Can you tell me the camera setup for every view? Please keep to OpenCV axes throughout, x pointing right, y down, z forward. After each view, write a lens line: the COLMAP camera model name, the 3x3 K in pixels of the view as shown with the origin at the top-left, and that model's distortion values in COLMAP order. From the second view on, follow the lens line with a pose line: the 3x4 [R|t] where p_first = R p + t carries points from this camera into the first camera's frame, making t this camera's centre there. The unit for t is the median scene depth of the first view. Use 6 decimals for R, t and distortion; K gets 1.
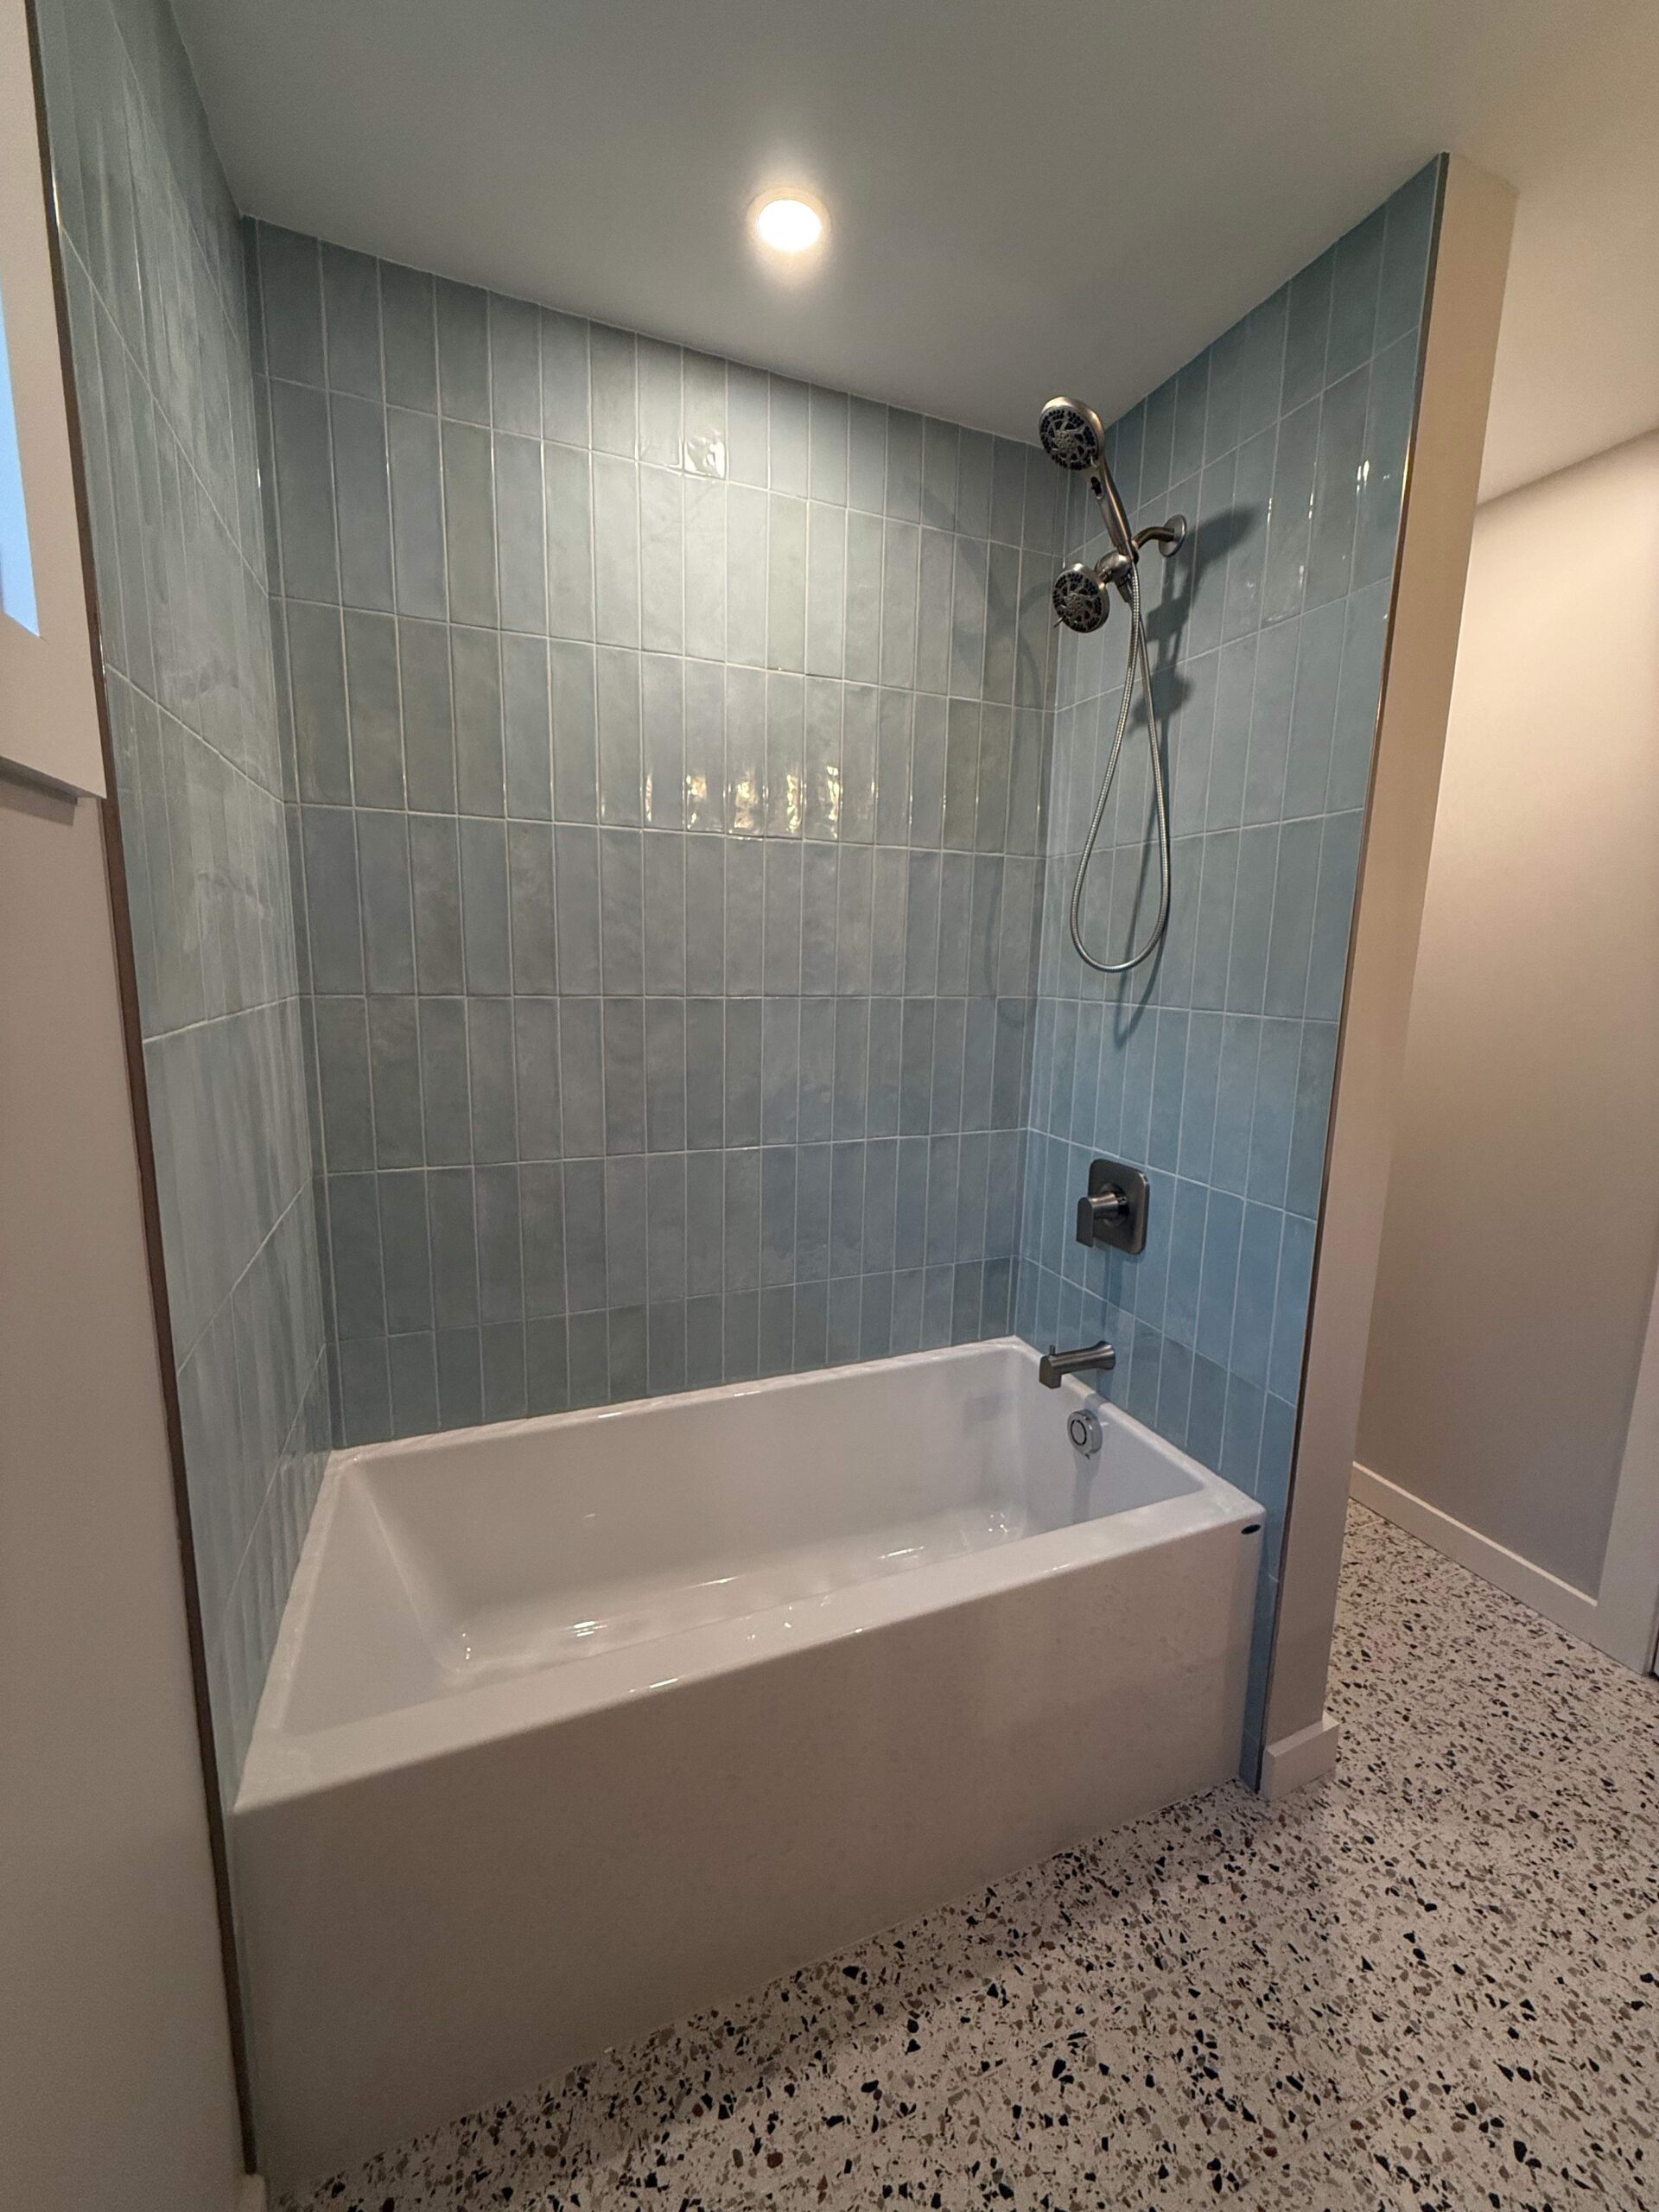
lens RADIAL K [[877.0, 0, 829.8], [0, 877.0, 1103.3], [0, 0, 1]] dist [-0.001074, 0.000381]
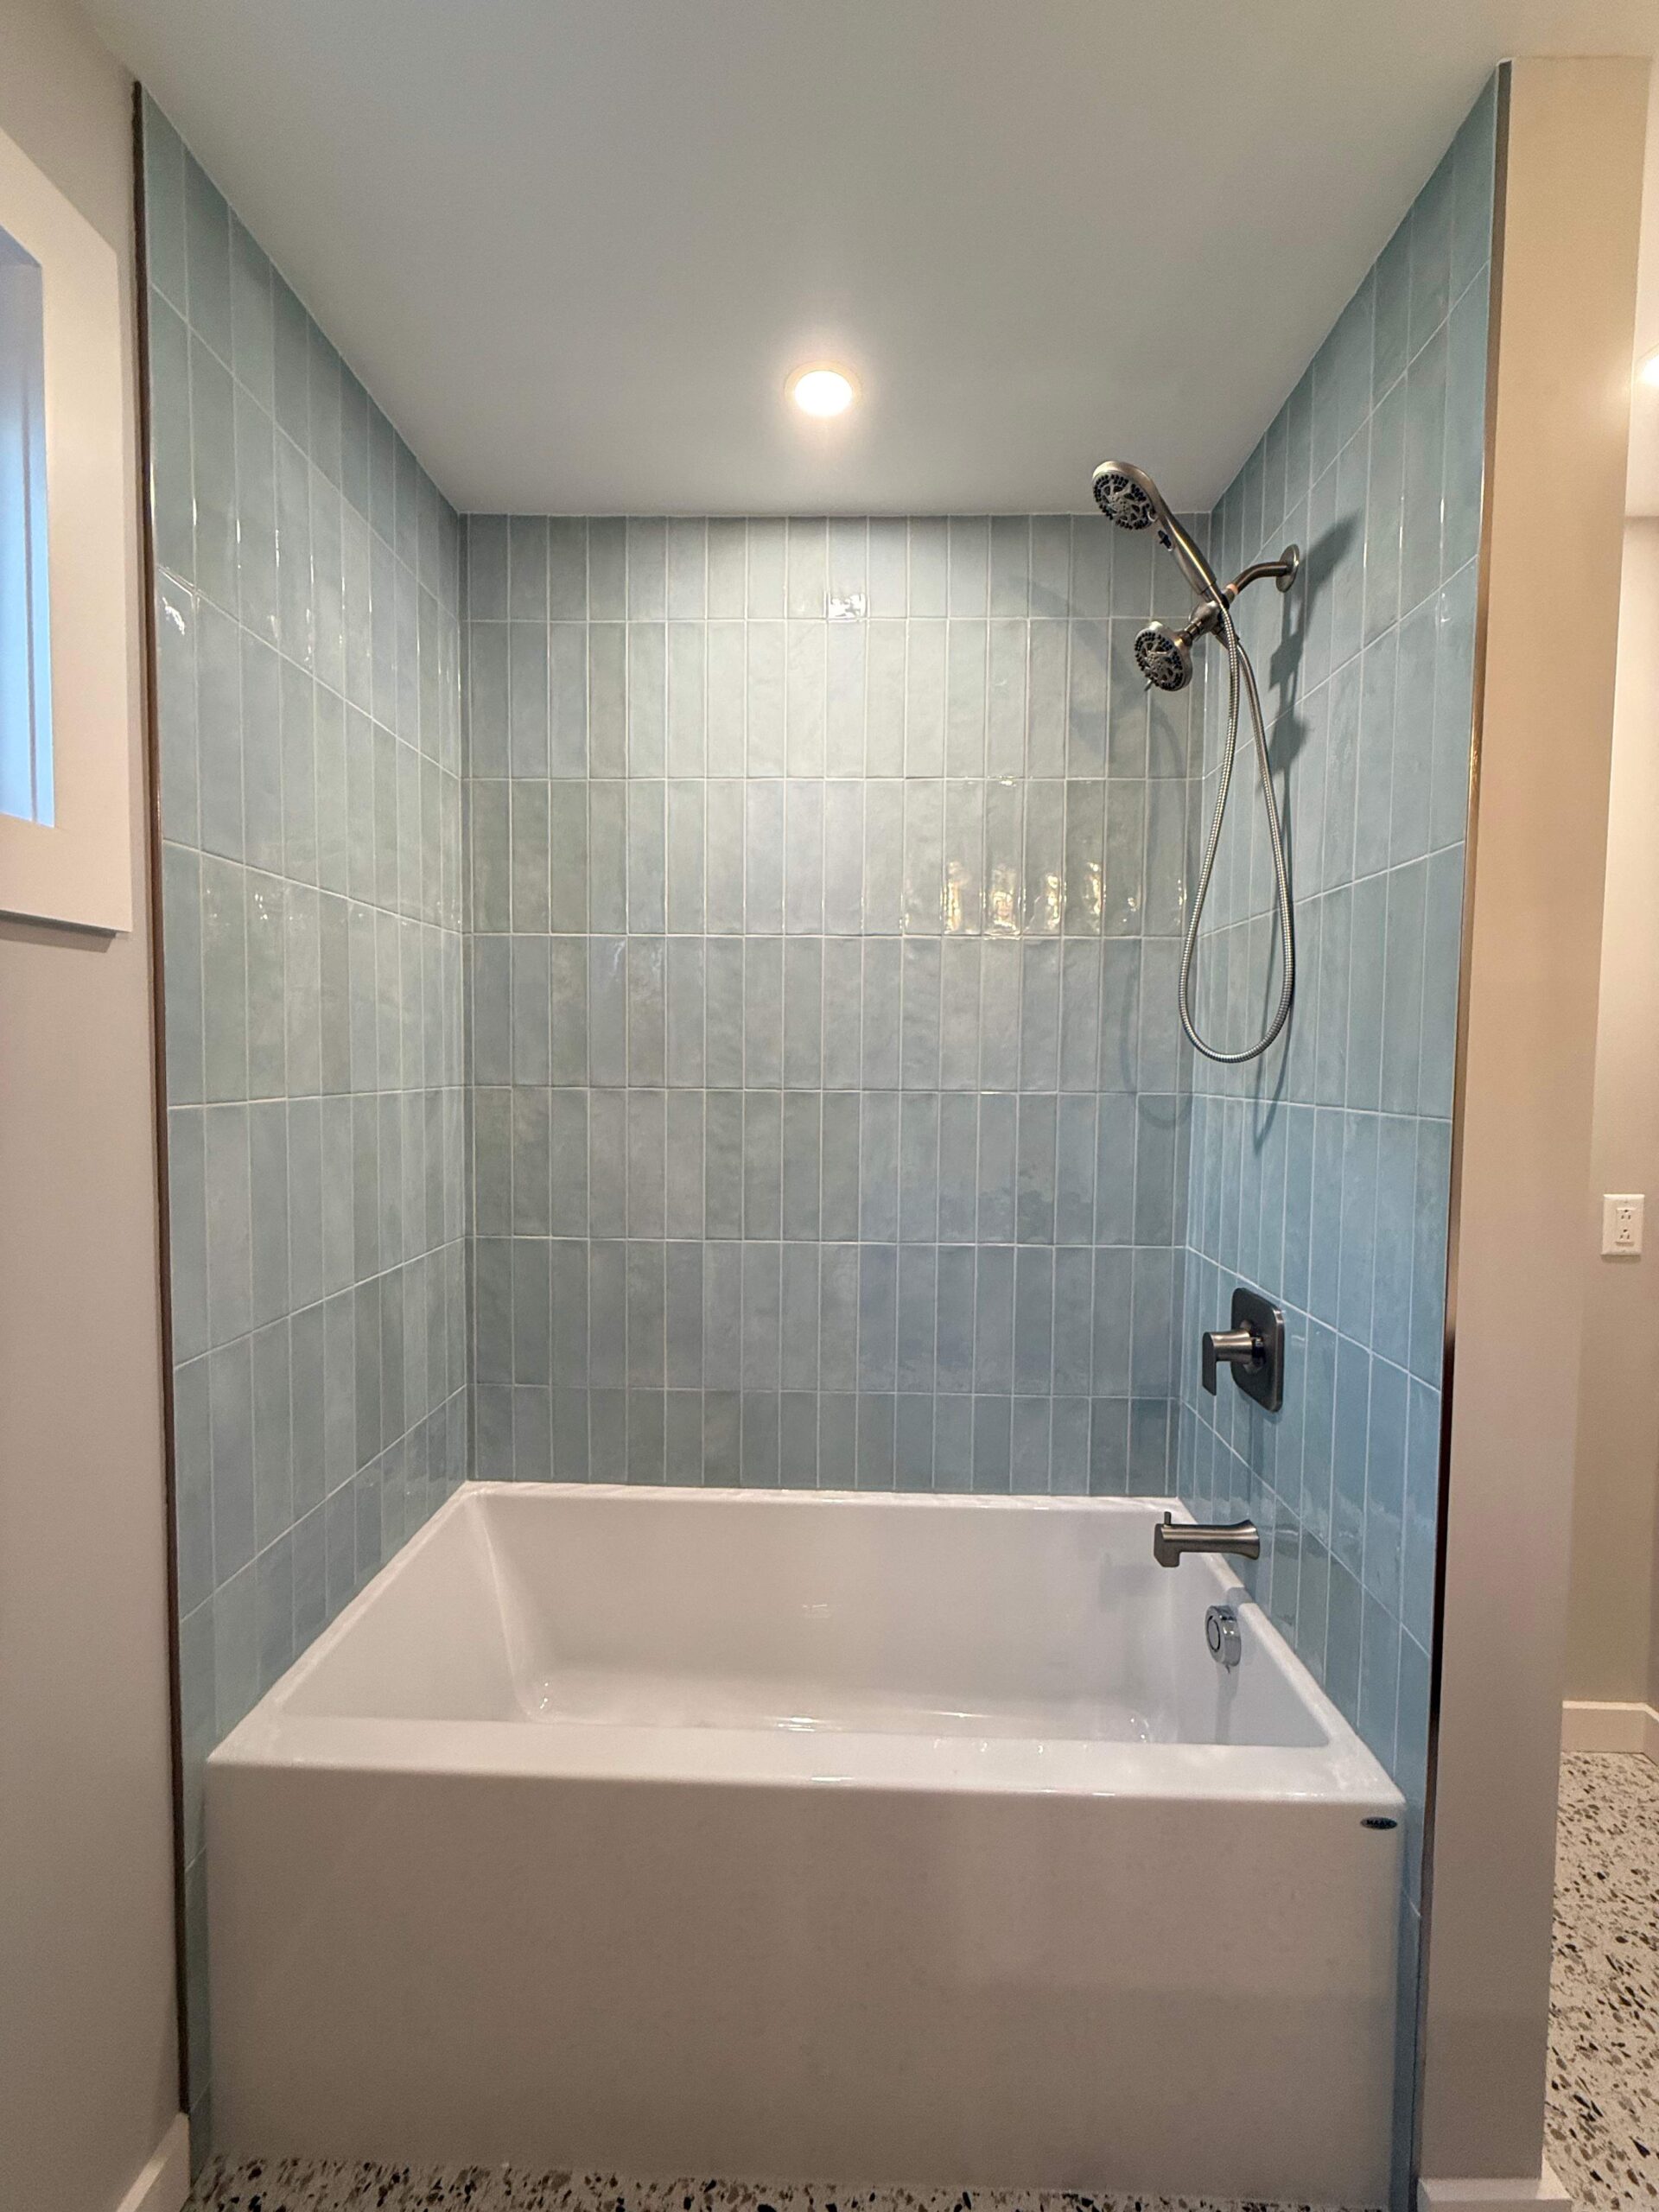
lens RADIAL K [[877.0, 0, 829.8], [0, 877.0, 1103.3], [0, 0, 1]] dist [-0.001074, 0.000381]
pose [[0.915039, 0.008442, -0.403277, 0.313543], [-0.057939, 0.992164, -0.110693, 0.005814], [0.399183, 0.124653, 0.908358, 0.084463]]
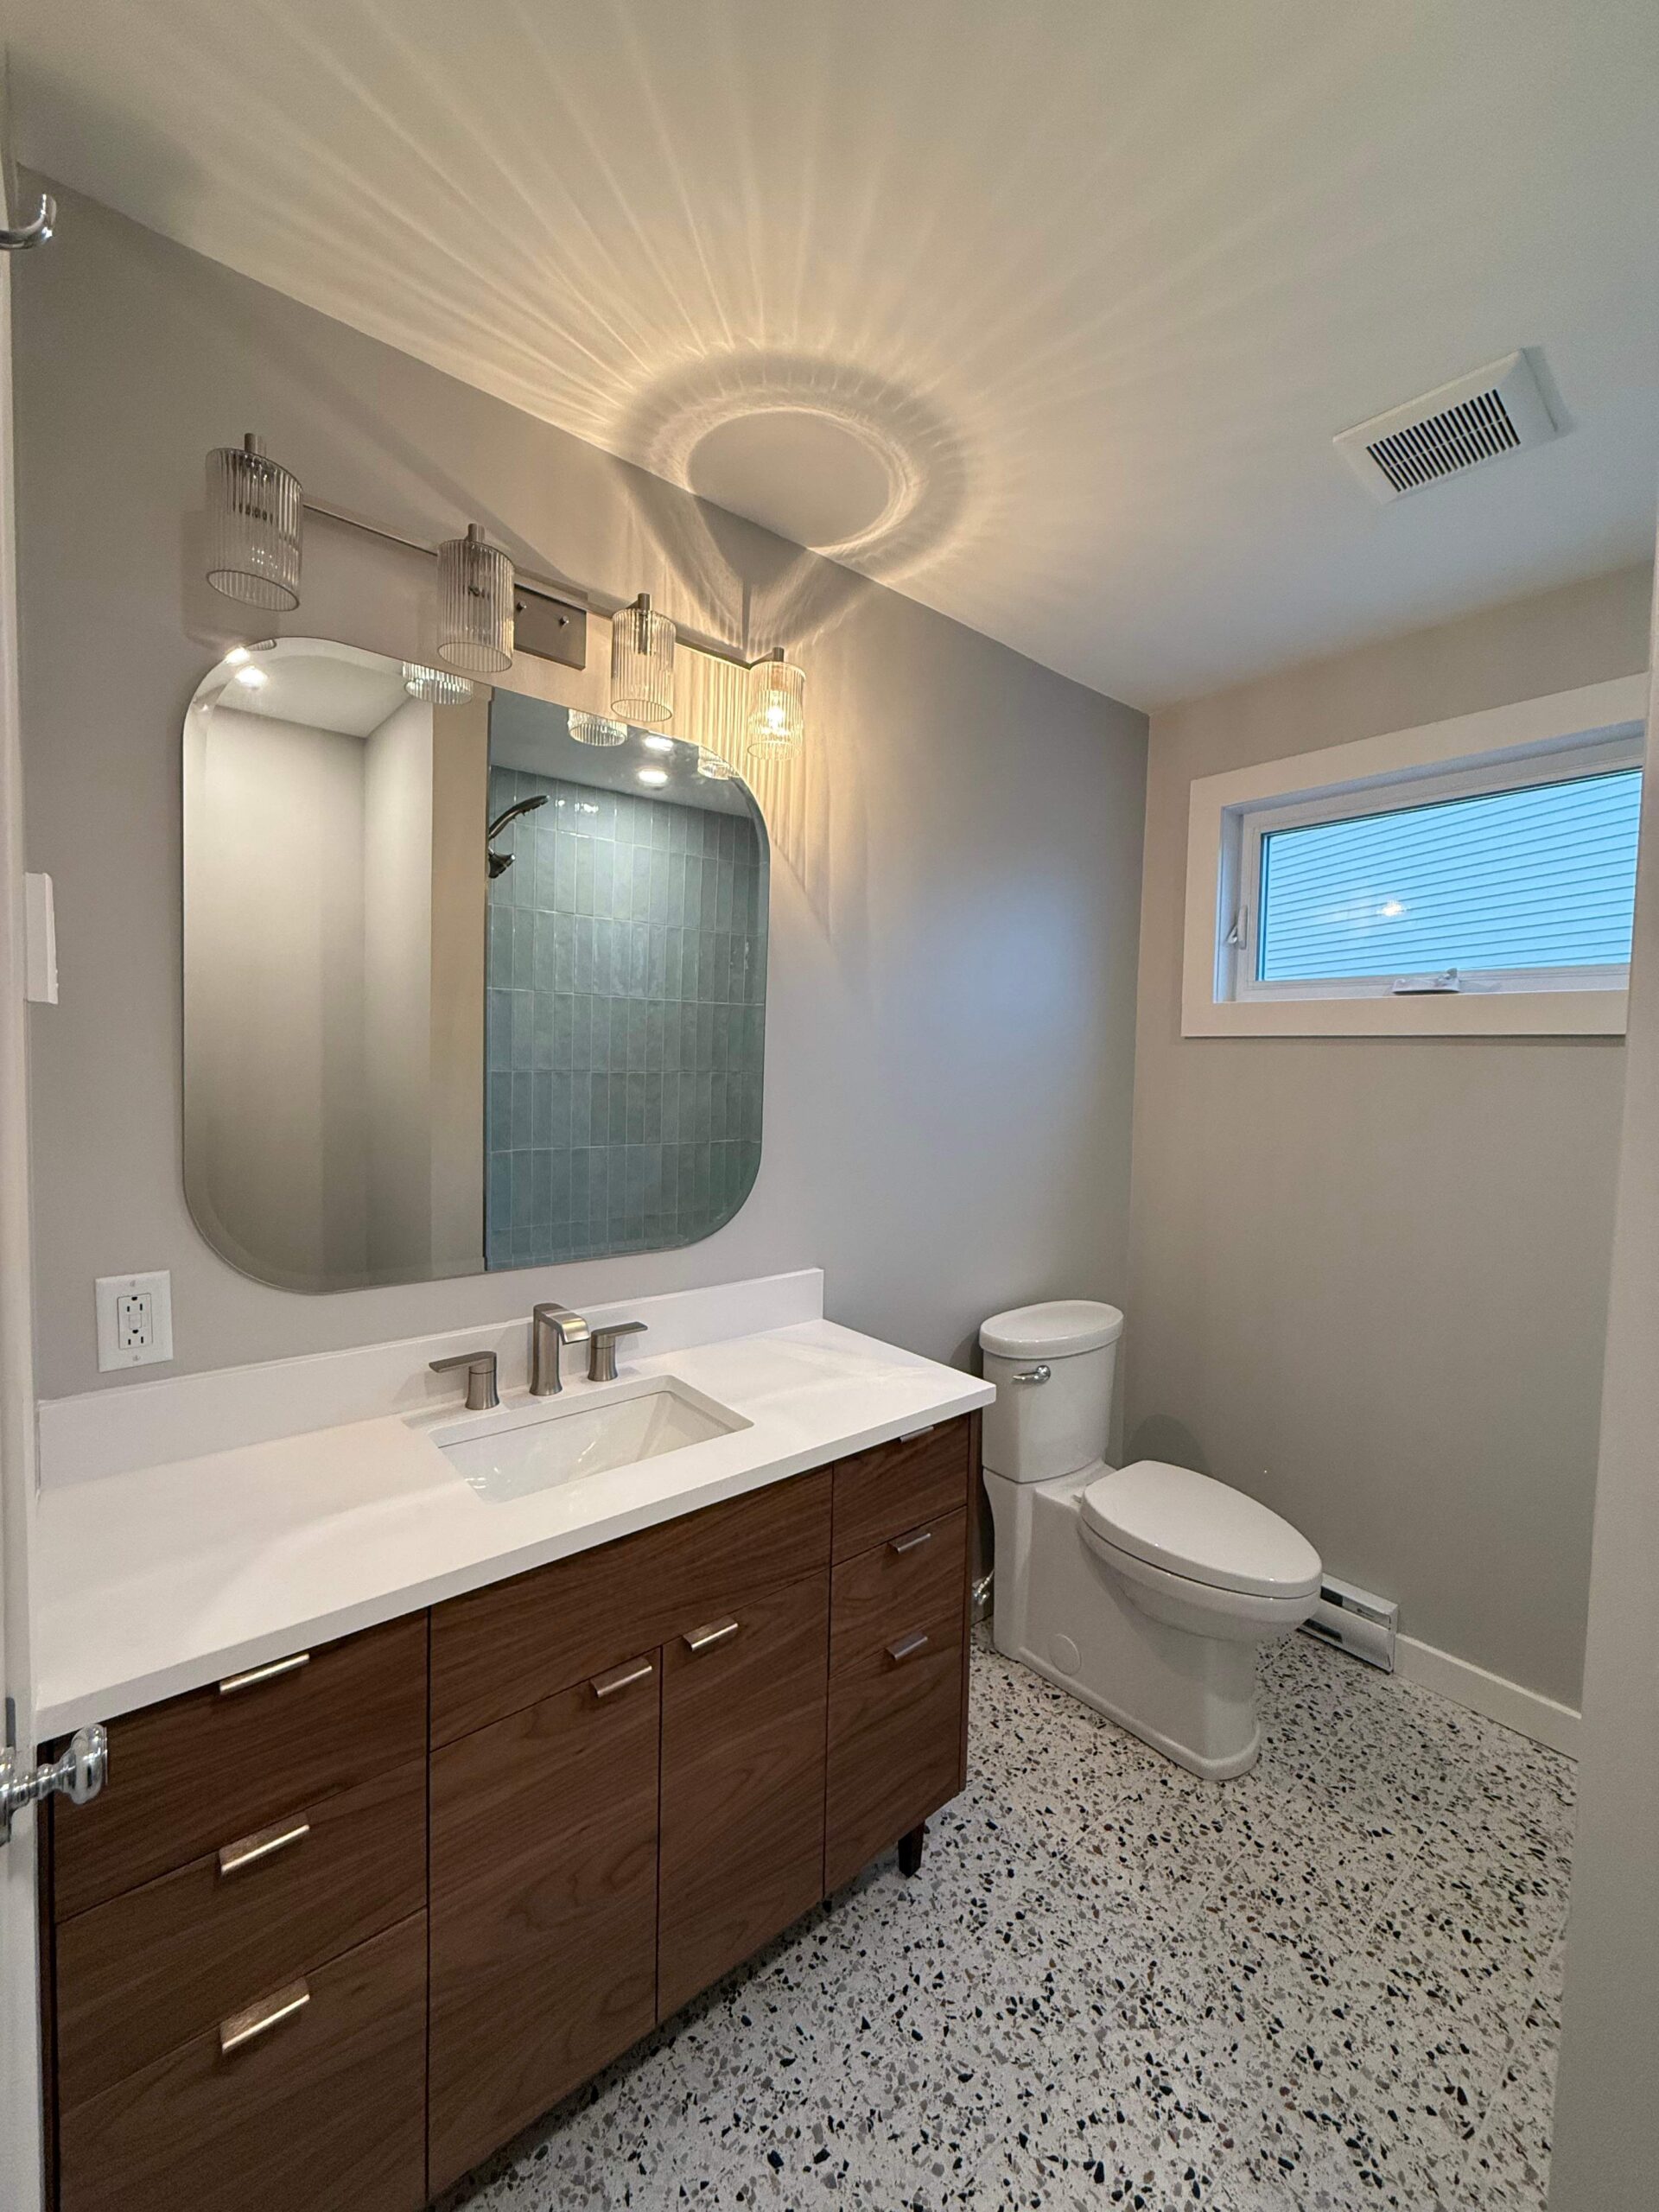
lens RADIAL K [[881.6, 0, 829.5], [0, 881.6, 1097.8], [0, 0, 1]] dist [-0.002318, 0.001138]
pose [[-0.952366, -0.027660, -0.303699, 0.949348], [-0.092159, 0.975419, 0.200162, -0.174641], [0.290697, 0.218616, -0.931505, 1.049570]]
